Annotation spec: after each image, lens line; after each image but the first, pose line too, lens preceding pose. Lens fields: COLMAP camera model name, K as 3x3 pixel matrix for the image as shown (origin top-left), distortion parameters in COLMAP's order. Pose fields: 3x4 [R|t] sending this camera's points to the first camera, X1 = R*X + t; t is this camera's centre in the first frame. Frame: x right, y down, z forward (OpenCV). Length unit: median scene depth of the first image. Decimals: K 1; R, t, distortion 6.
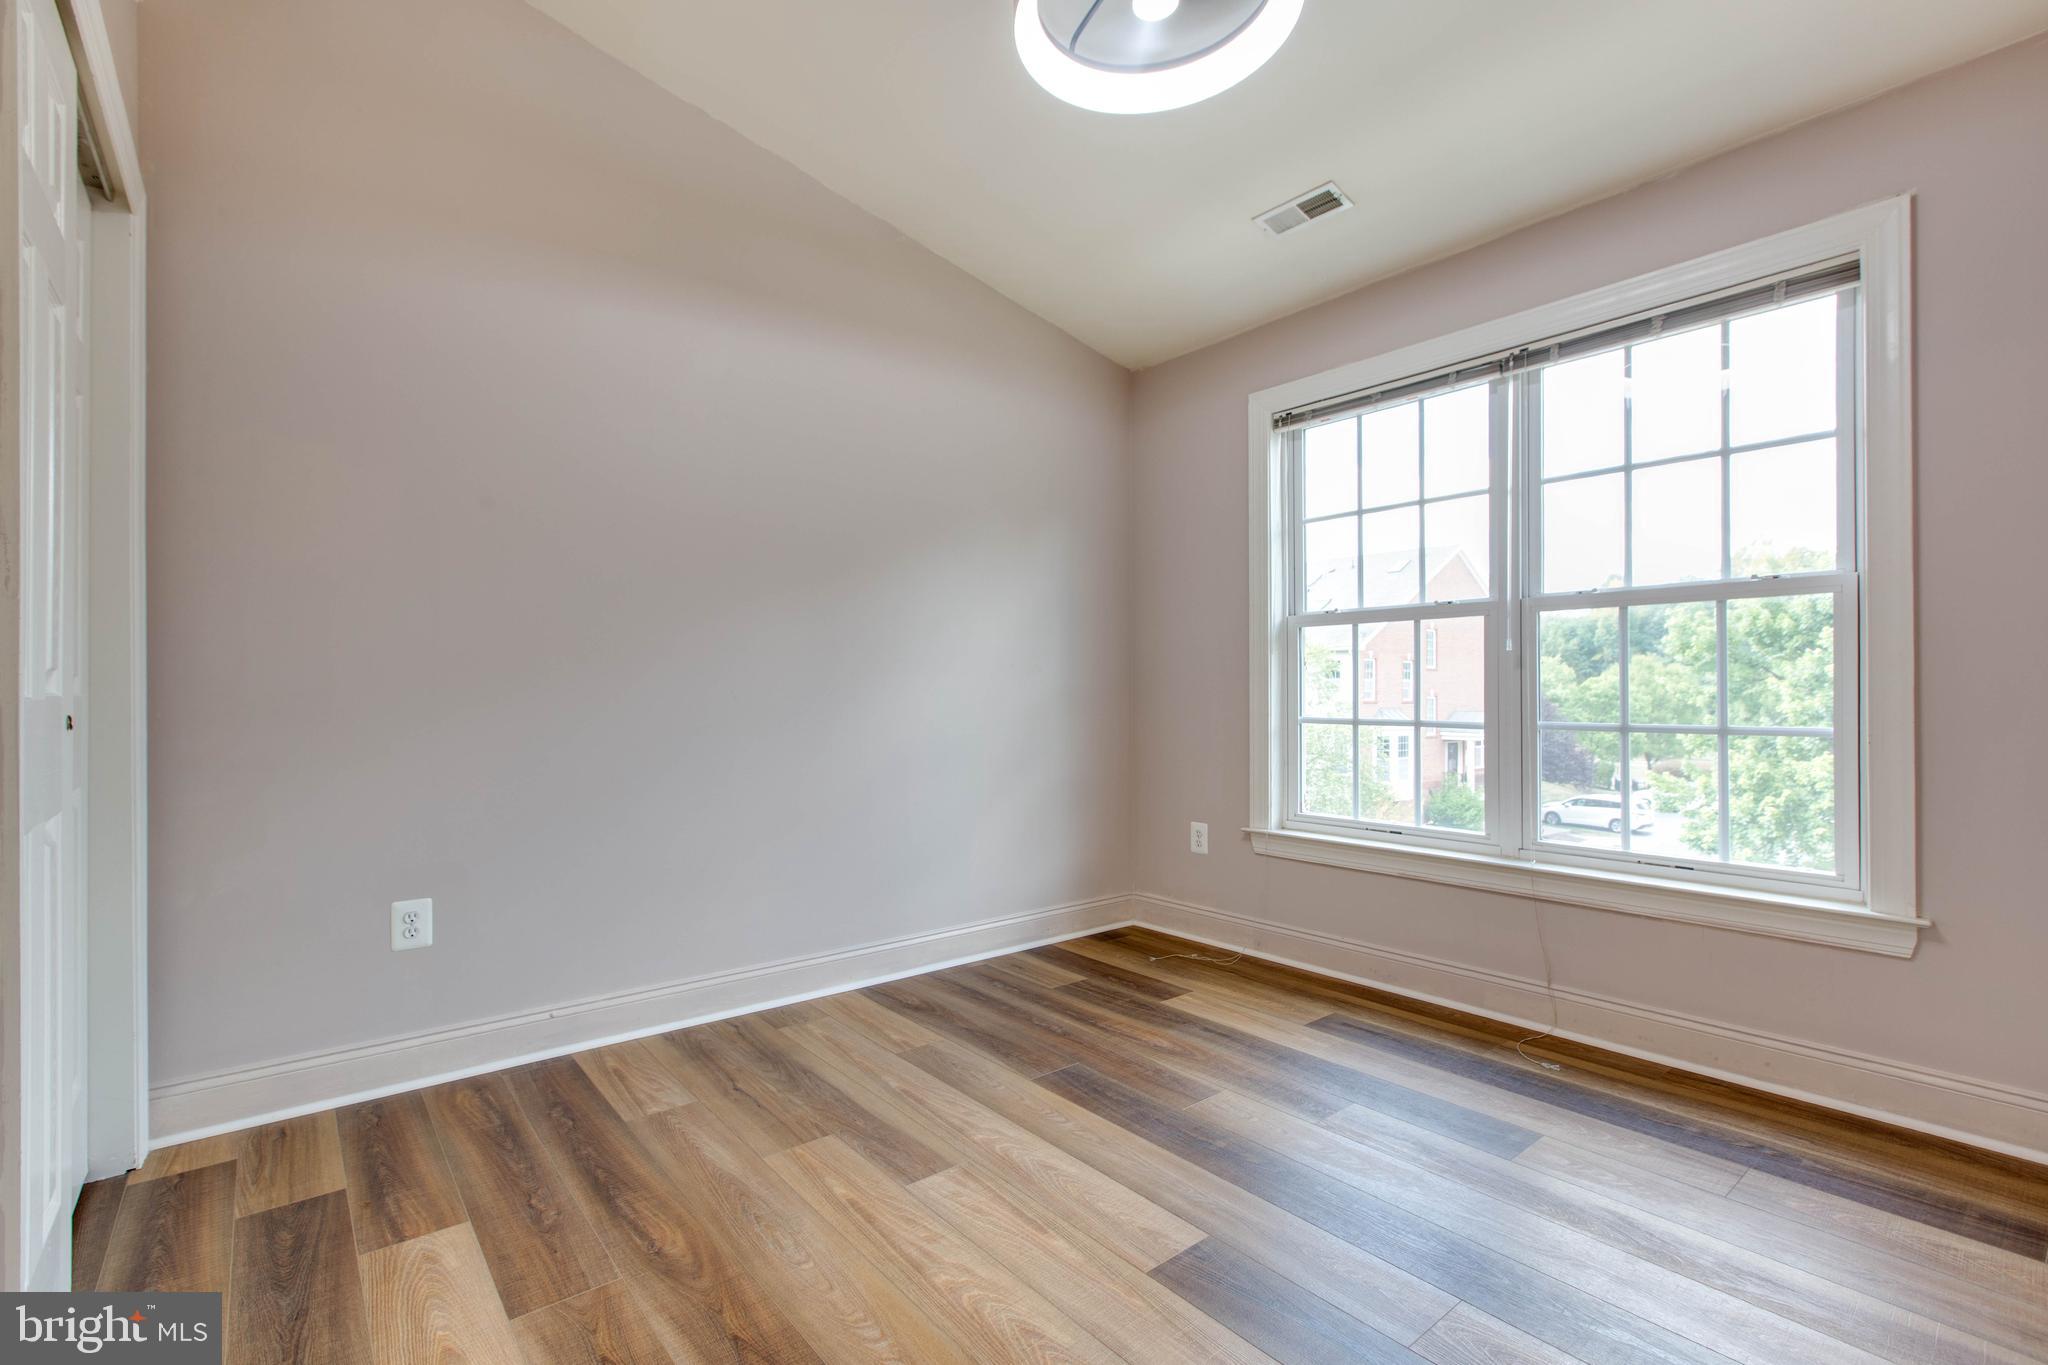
lens RADIAL K [[956.3, 0, 994.2], [0, 956.3, 686.6], [0, 0, 1]] dist [0.000121, -0.000110]
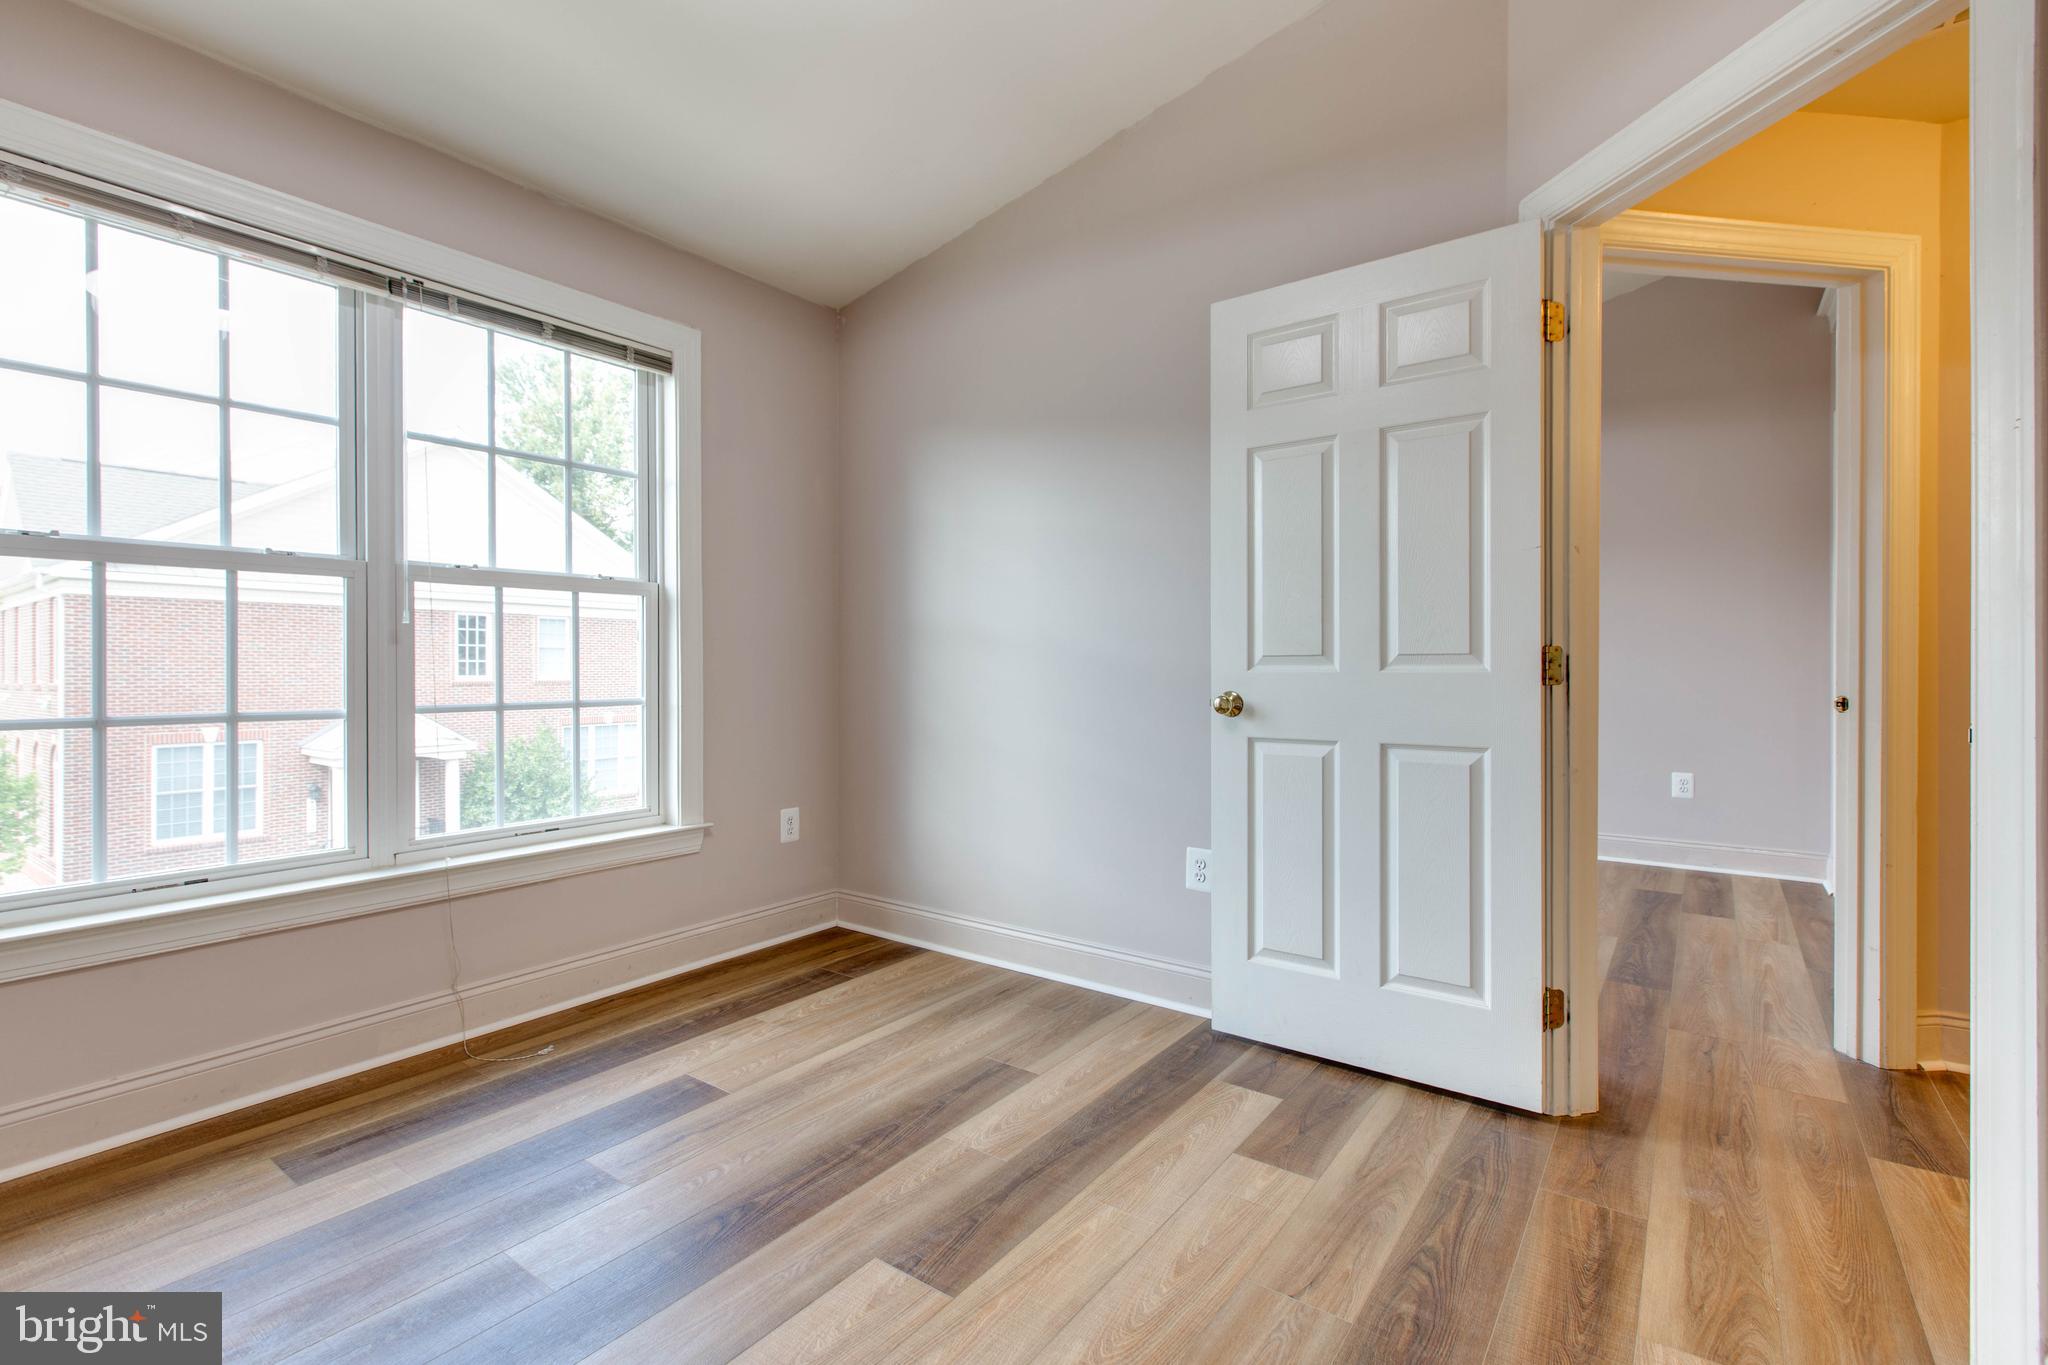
lens RADIAL K [[929.9, 0, 1031.7], [0, 929.9, 675.1], [0, 0, 1]] dist [0.018163, -0.000274]
pose [[-0.284343, -0.001755, 0.958721, -0.461225], [0.001581, 0.999996, 0.002299, 0.007888], [-0.958721, 0.002170, -0.284339, 0.752377]]
